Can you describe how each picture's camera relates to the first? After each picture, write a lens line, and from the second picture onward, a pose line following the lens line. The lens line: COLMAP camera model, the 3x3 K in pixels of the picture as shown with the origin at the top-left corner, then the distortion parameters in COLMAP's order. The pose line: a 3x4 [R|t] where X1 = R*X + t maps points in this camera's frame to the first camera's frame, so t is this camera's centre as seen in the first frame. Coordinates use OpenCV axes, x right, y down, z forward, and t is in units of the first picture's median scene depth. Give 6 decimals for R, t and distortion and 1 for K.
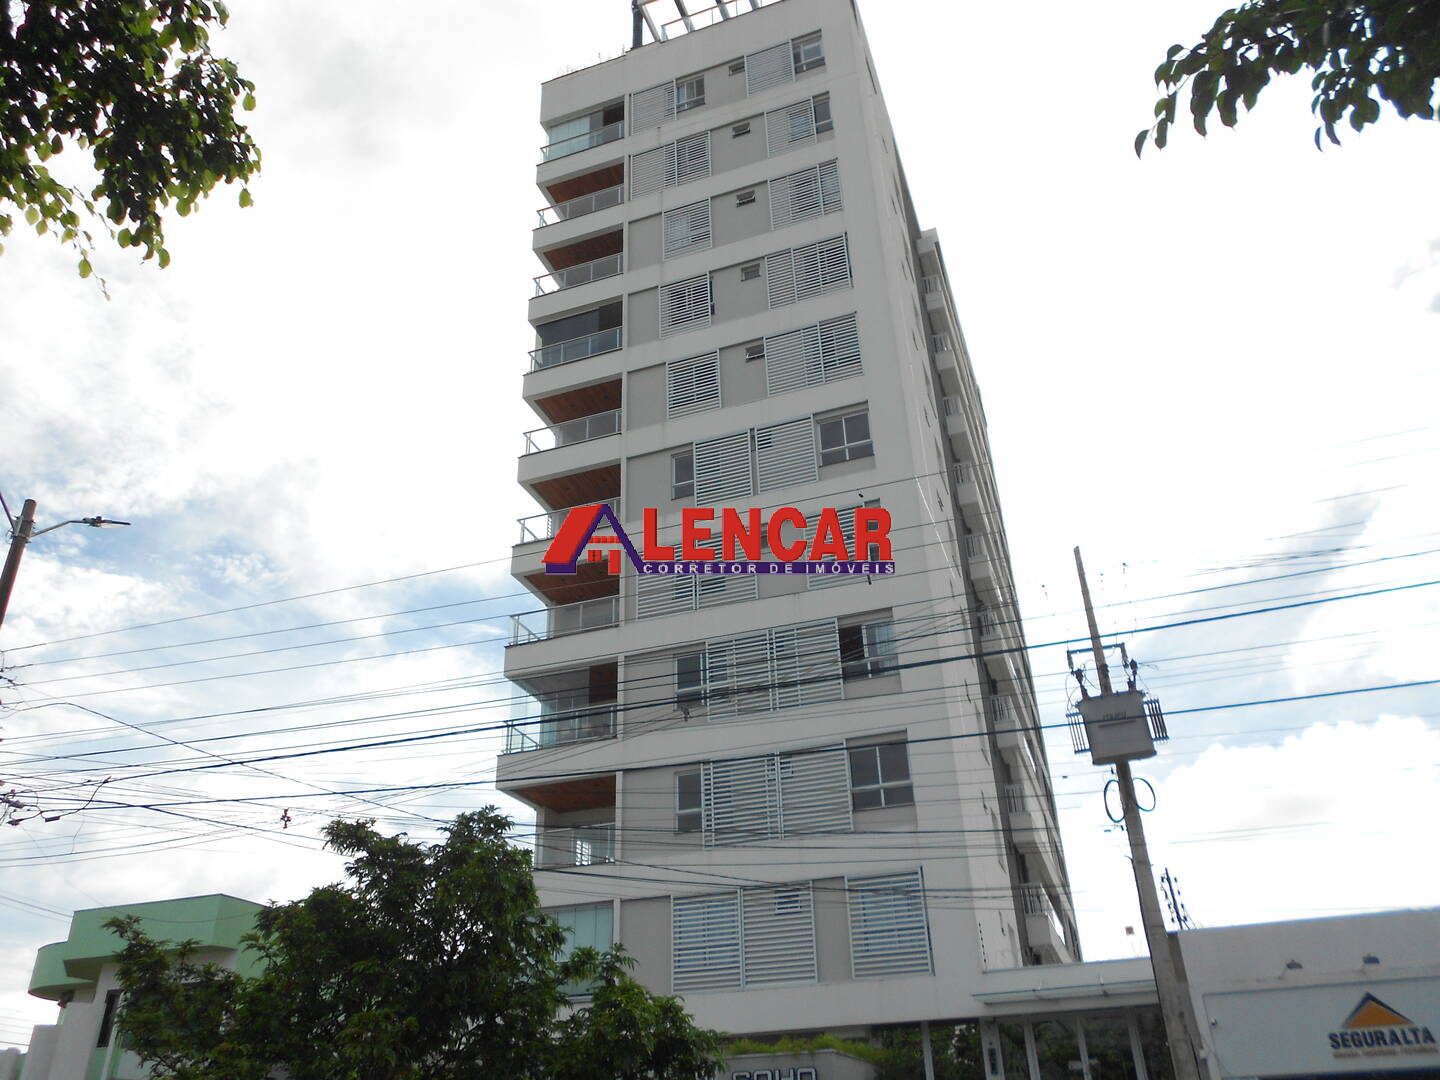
lens RADIAL K [[1129.5, 0, 716.3], [0, 1129.5, 548.4], [0, 0, 1]] dist [0.010864, -0.015726]
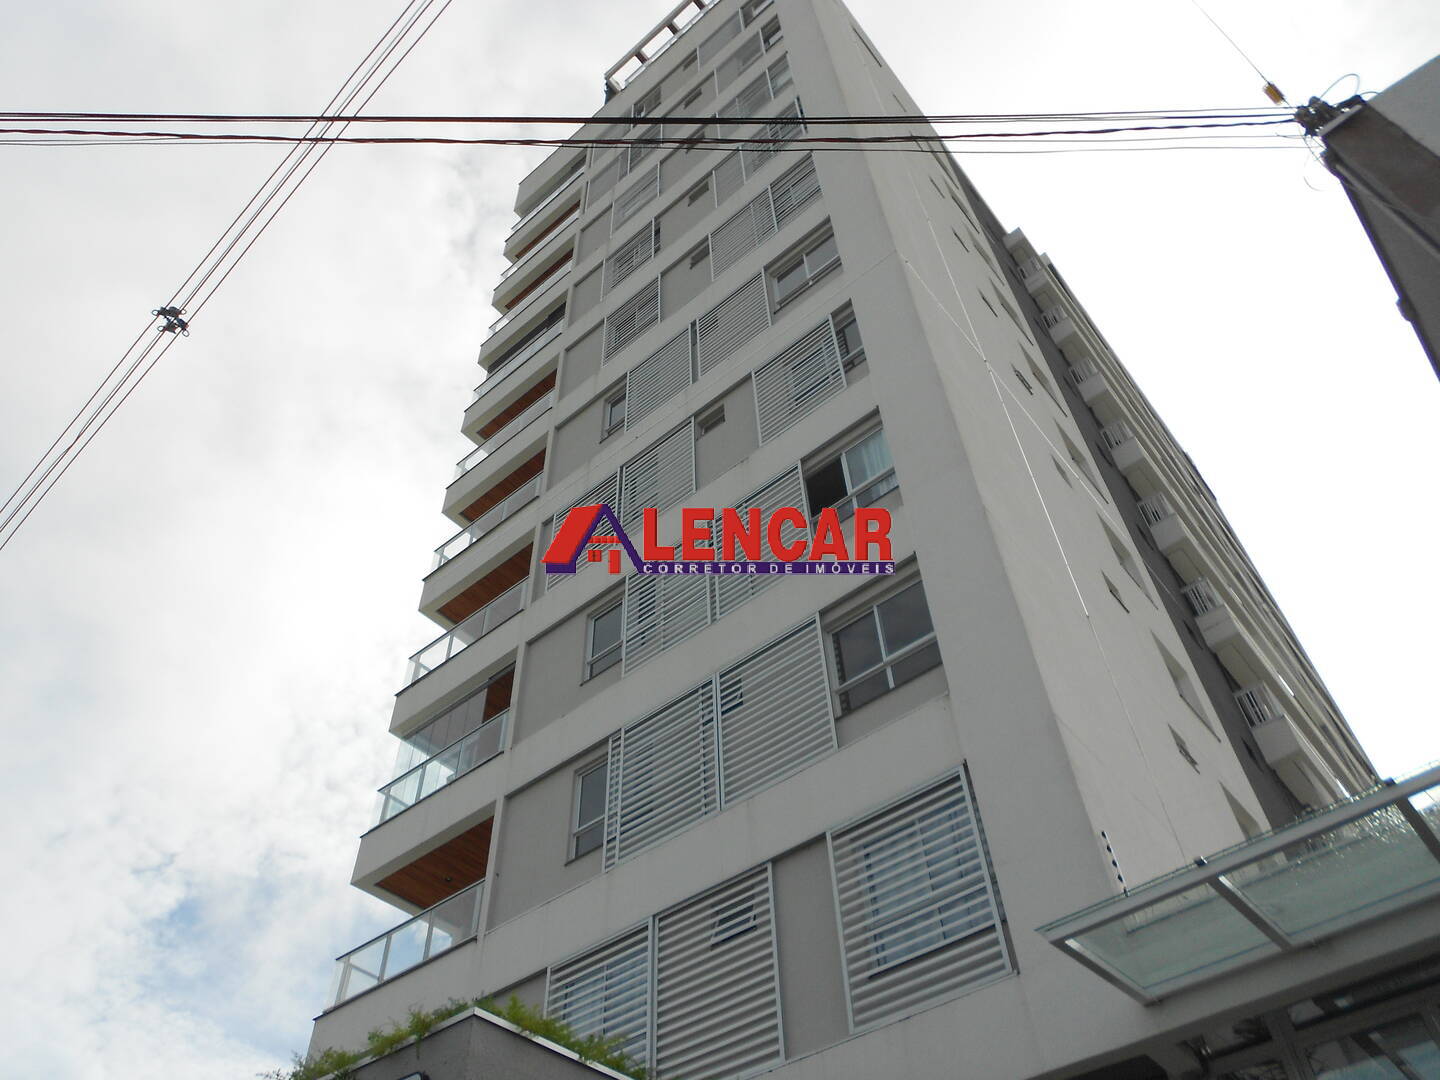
lens RADIAL K [[1129.5, 0, 716.3], [0, 1129.5, 551.6], [0, 0, 1]] dist [0.010864, -0.015726]
pose [[0.942519, -0.250779, -0.220837, 0.199904], [0.163333, 0.922303, -0.350255, 0.331474], [0.291515, 0.294052, 0.910248, 0.503658]]
